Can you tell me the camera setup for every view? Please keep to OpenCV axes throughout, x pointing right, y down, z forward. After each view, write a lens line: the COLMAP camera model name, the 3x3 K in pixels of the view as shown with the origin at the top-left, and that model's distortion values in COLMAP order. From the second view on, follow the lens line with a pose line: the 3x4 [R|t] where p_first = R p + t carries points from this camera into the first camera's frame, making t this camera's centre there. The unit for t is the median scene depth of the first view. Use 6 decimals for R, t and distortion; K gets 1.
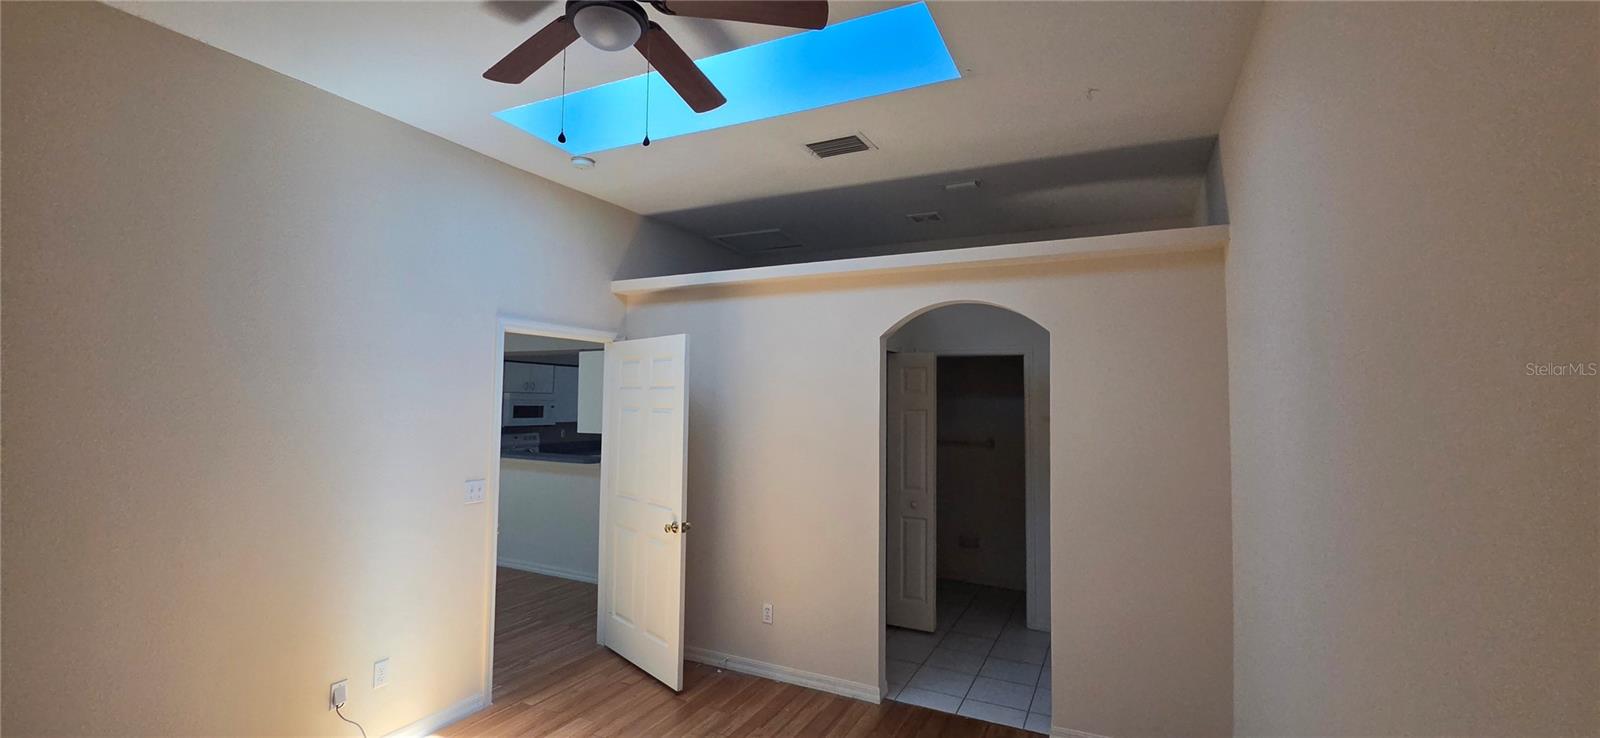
lens RADIAL K [[652.1, 0, 797.2], [0, 652.1, 362.8], [0, 0, 1]] dist [-0.002715, 0.000291]
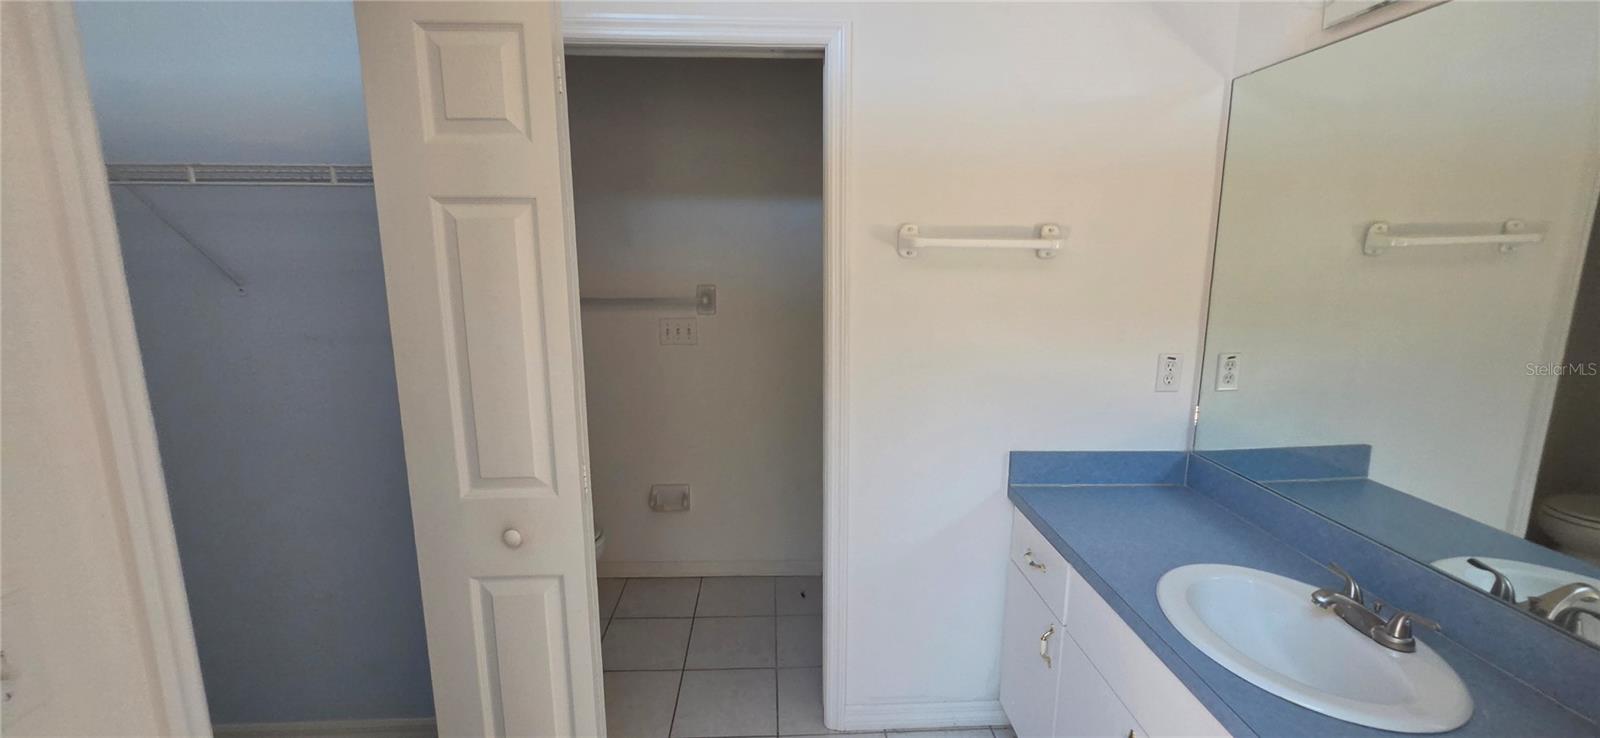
lens RADIAL K [[652.1, 0, 795.8], [0, 652.1, 370.0], [0, 0, 1]] dist [-0.002715, 0.000291]
pose [[0.874613, -0.103664, 0.473610, 0.157631], [-0.018062, 0.969229, 0.245499, 0.071848], [-0.484486, -0.223271, 0.845827, 0.703956]]
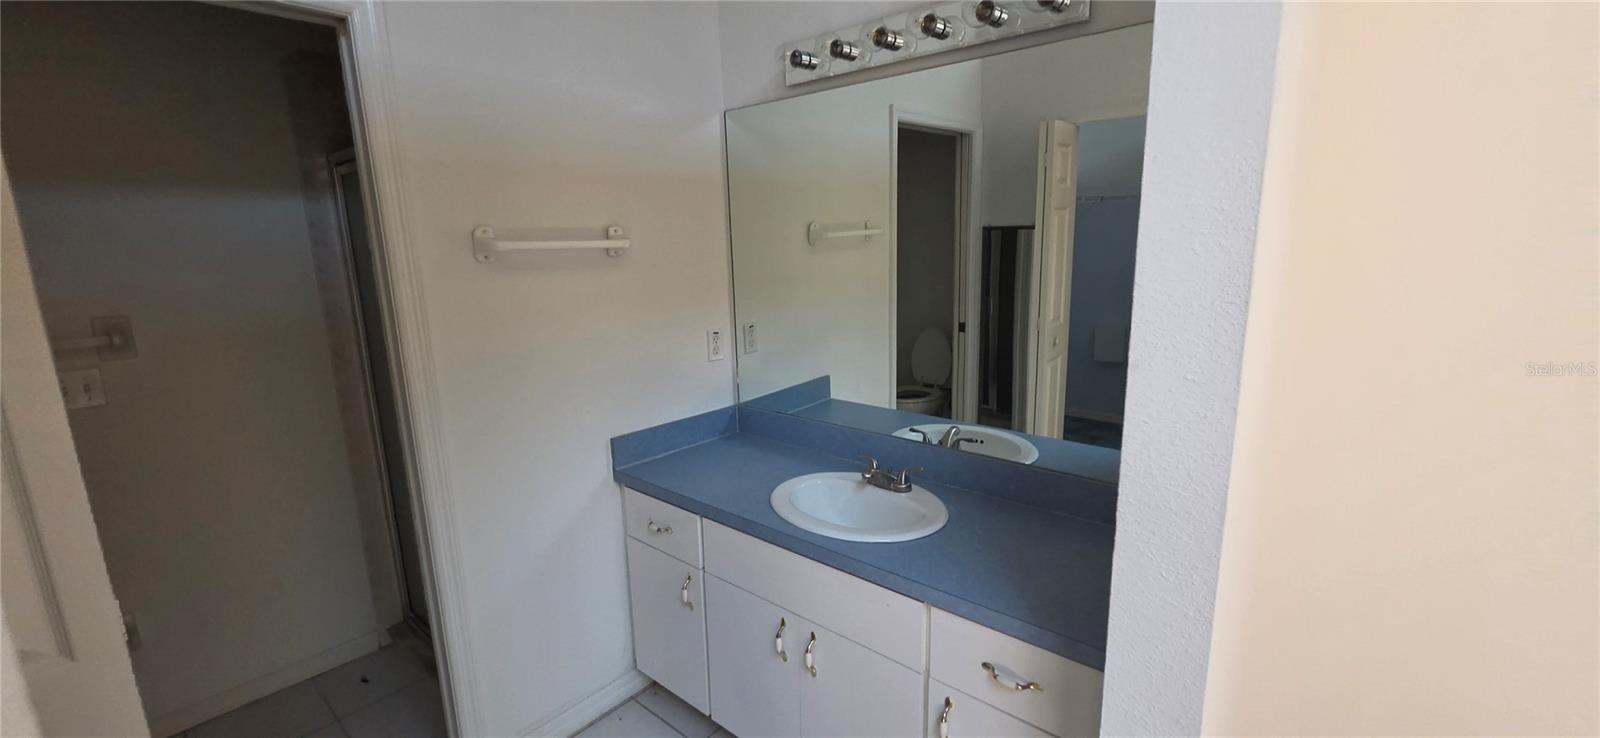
lens RADIAL K [[652.1, 0, 797.7], [0, 652.1, 371.5], [0, 0, 1]] dist [-0.002715, 0.000291]
pose [[0.245284, -0.218603, 0.944483, 0.088188], [-0.029892, 0.972077, 0.232752, 0.070214], [-0.968990, -0.085323, 0.231900, 0.757534]]
